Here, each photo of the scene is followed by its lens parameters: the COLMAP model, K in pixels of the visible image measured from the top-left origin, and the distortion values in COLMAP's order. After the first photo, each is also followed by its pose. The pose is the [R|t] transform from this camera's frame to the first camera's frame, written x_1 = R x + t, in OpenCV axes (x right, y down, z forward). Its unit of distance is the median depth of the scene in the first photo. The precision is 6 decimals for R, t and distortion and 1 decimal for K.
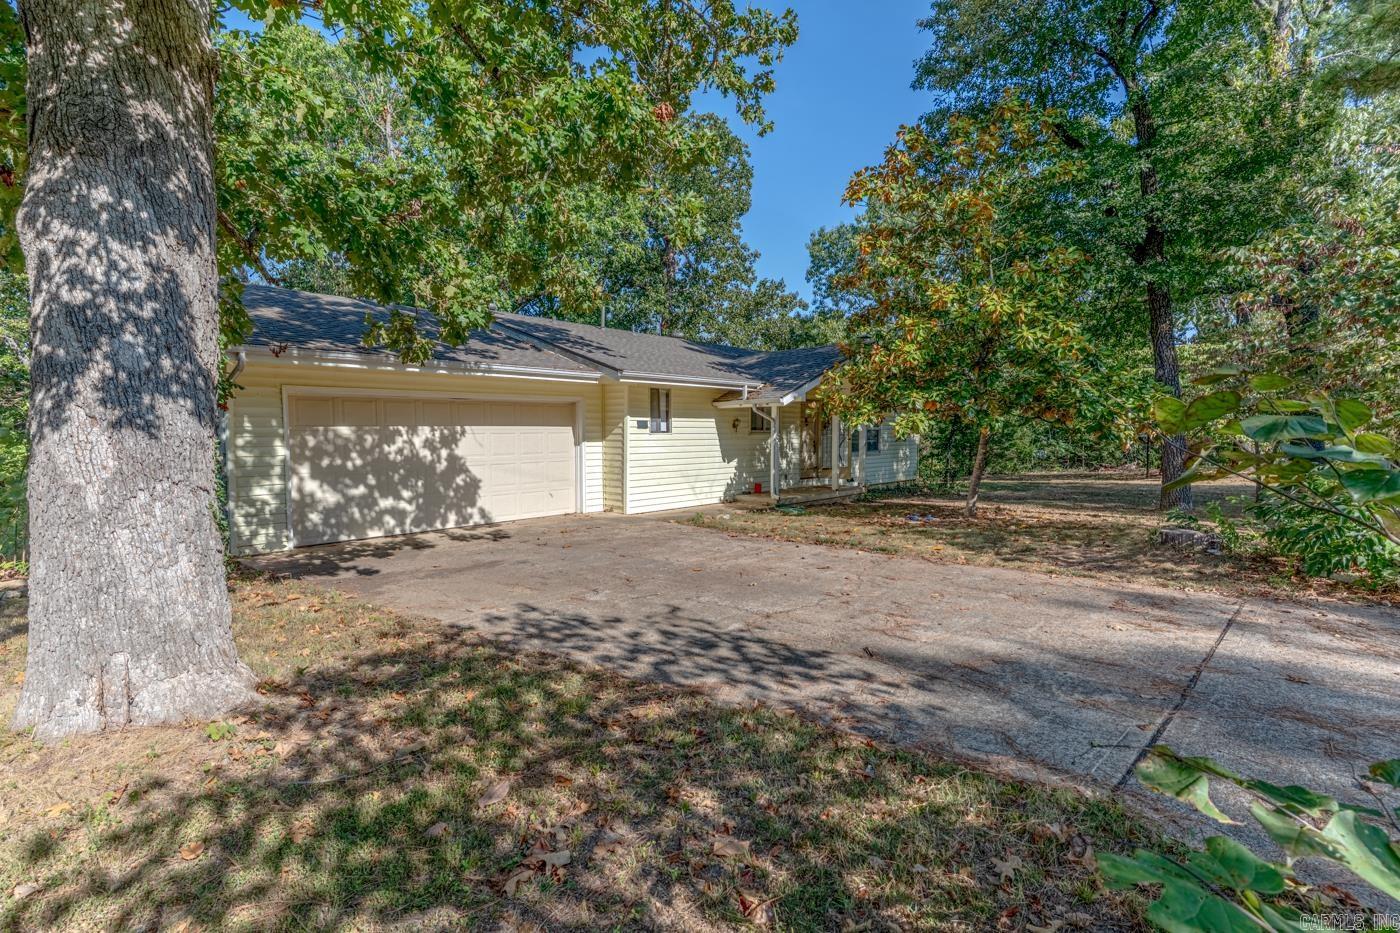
lens RADIAL K [[670.2, 0, 685.5], [0, 670.2, 465.5], [0, 0, 1]] dist [-0.001183, -0.000504]
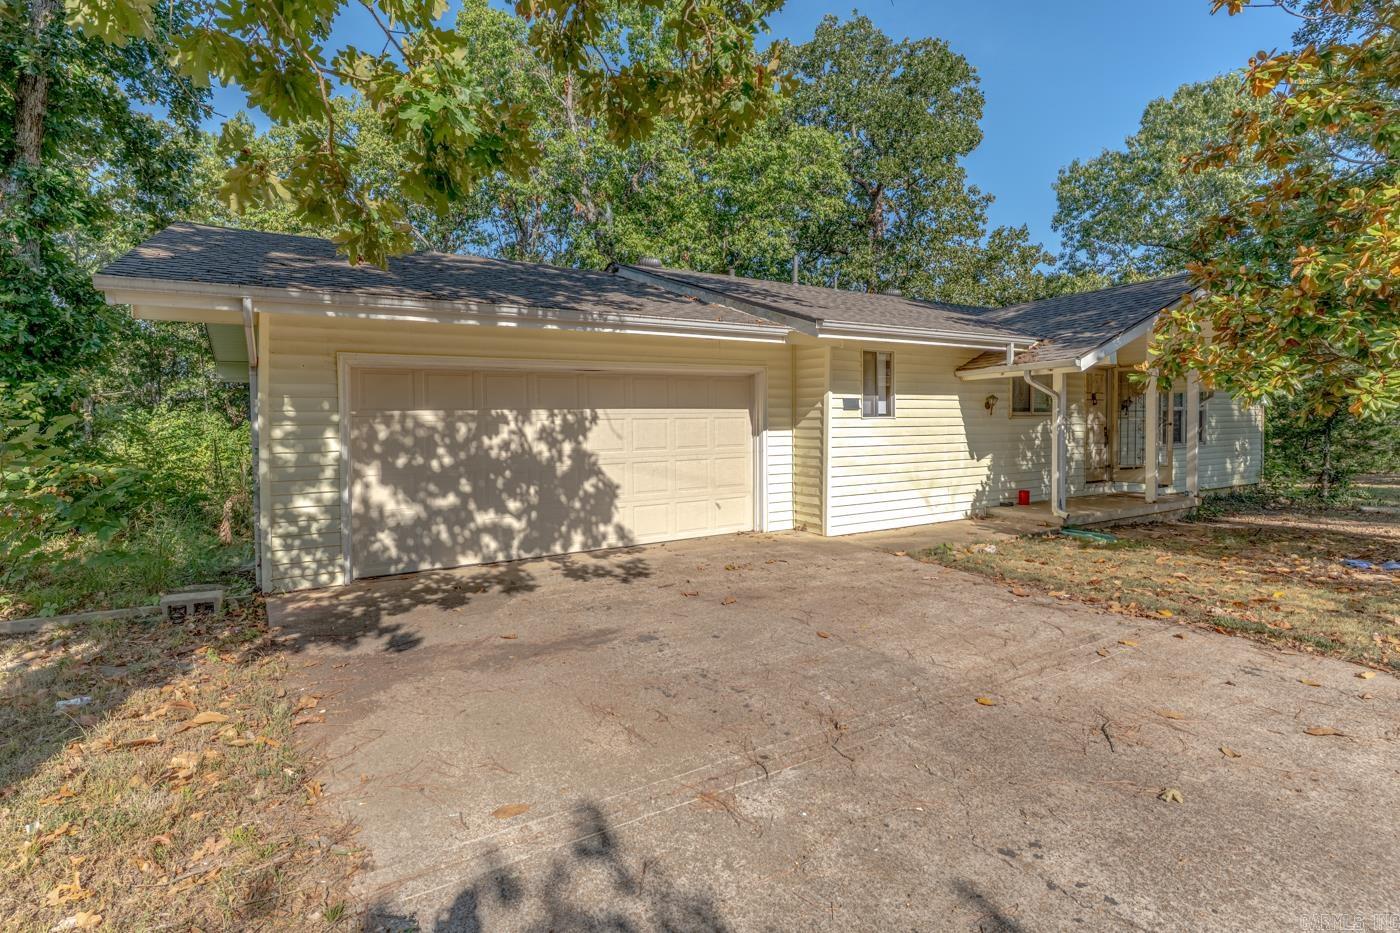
lens RADIAL K [[670.2, 0, 685.5], [0, 670.2, 465.5], [0, 0, 1]] dist [-0.001183, -0.000504]
pose [[0.958406, 0.007223, -0.285317, -0.034587], [-0.003214, 0.999889, 0.014518, -0.009611], [0.285390, -0.012997, 0.958323, 0.334377]]
